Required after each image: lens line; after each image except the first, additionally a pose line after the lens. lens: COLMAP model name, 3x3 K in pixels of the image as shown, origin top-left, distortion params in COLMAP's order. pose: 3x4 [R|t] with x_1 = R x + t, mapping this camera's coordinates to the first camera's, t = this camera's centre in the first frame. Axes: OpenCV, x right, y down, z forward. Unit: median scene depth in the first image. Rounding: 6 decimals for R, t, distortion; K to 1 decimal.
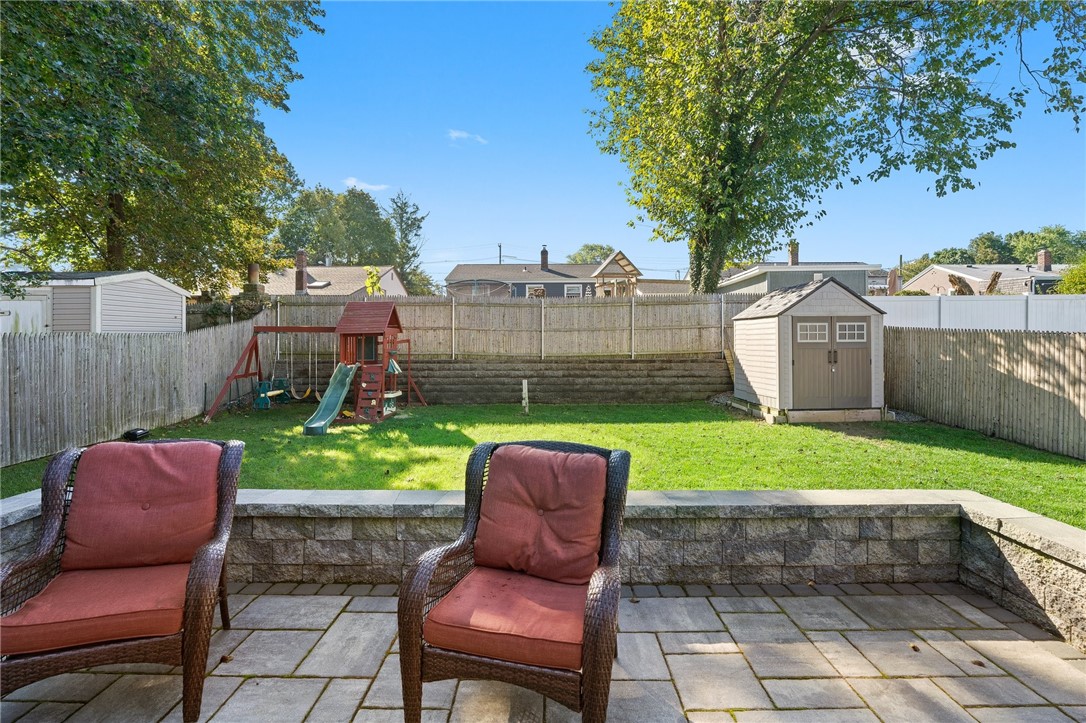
lens RADIAL K [[530.3, 0, 547.4], [0, 530.3, 344.6], [0, 0, 1]] dist [-0.016296, 0.000026]
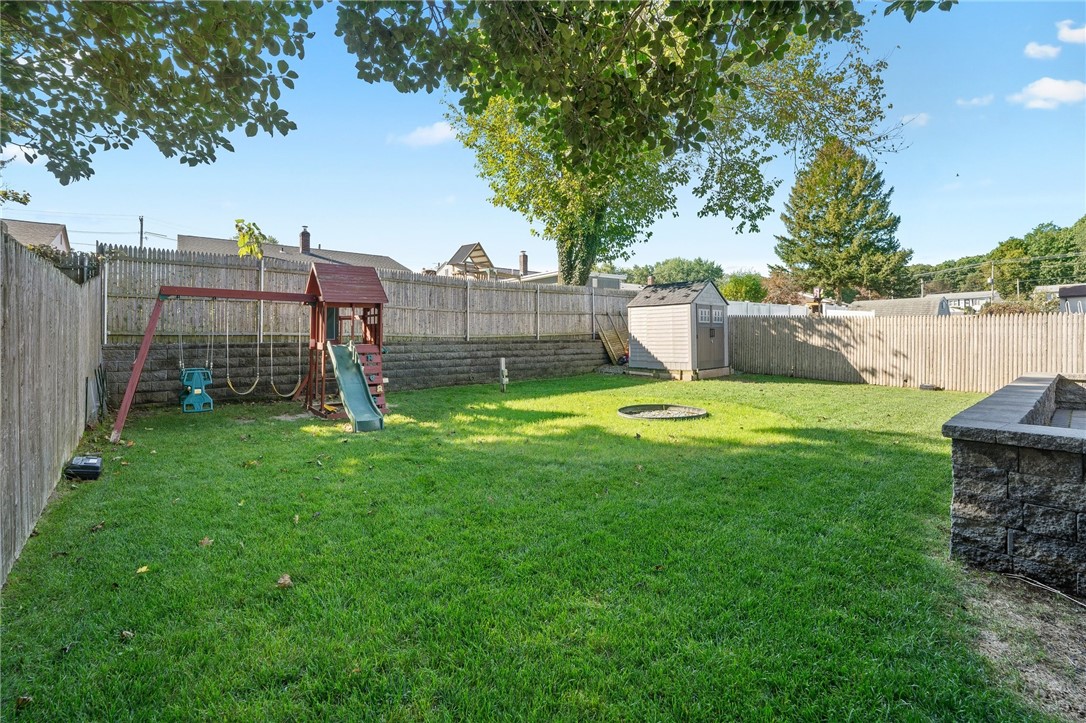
lens RADIAL K [[468.0, 0, 549.0], [0, 468.0, 340.8], [0, 0, 1]] dist [-0.028688, 0.000111]
pose [[0.763136, -0.006151, 0.646208, -0.477258], [0.003258, 0.999979, 0.005670, 0.024156], [-0.646229, -0.002222, 0.763140, 0.230519]]
